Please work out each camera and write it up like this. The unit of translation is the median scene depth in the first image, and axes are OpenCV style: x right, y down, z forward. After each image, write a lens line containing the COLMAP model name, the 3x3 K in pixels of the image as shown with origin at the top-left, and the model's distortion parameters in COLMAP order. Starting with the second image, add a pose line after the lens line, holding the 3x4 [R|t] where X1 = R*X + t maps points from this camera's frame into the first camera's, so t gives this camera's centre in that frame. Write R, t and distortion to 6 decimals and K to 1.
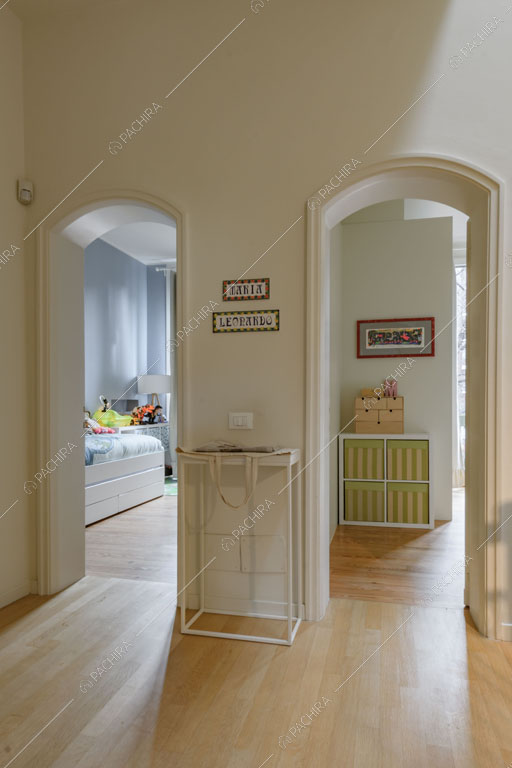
lens RADIAL K [[488.5, 0, 219.9], [0, 488.5, 415.1], [0, 0, 1]] dist [0.021387, -0.005722]
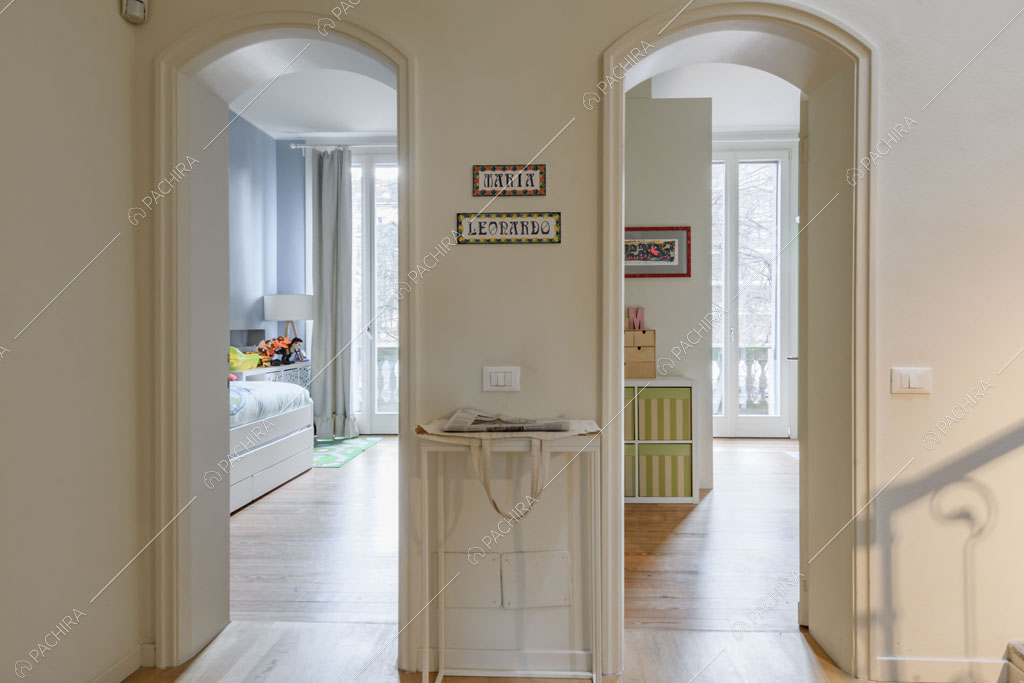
lens RADIAL K [[651.3, 0, 510.7], [0, 651.3, 343.0], [0, 0, 1]] dist [0.021387, -0.005722]
pose [[0.979785, -0.007286, 0.199919, -0.098752], [0.008861, 0.999936, -0.006987, -0.024421], [-0.199855, 0.008617, 0.979788, 0.111451]]
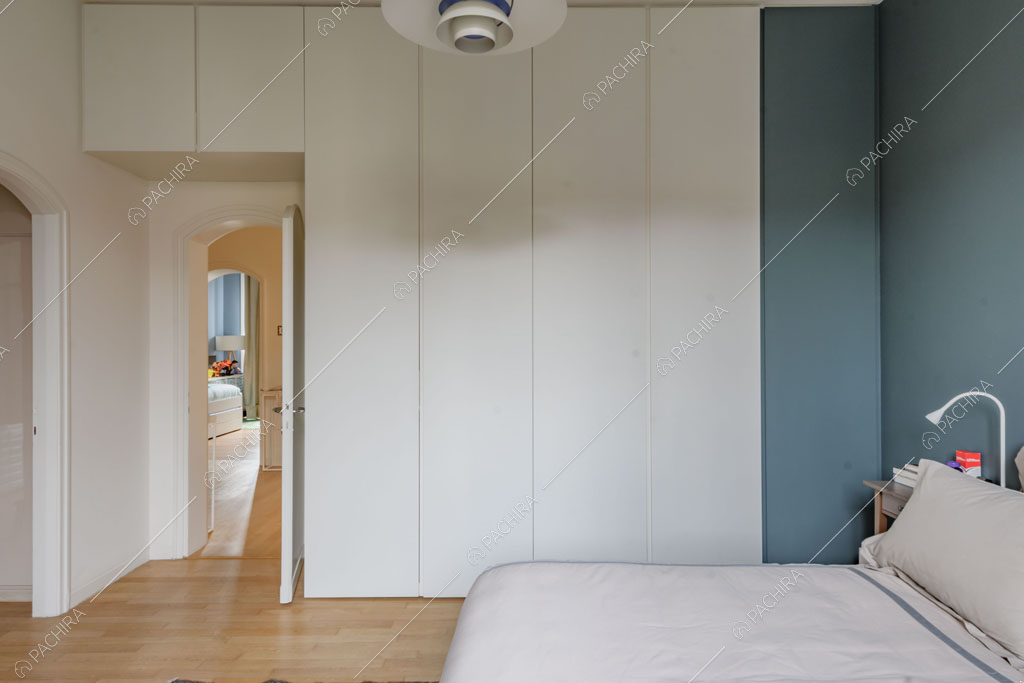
lens RADIAL K [[651.3, 0, 513.1], [0, 651.3, 344.8], [0, 0, 1]] dist [0.021387, -0.005722]
pose [[0.950151, -0.004319, 0.311759, 0.272787], [0.009031, 0.999866, -0.013672, -0.287738], [-0.311658, 0.015806, 0.950063, -7.656224]]
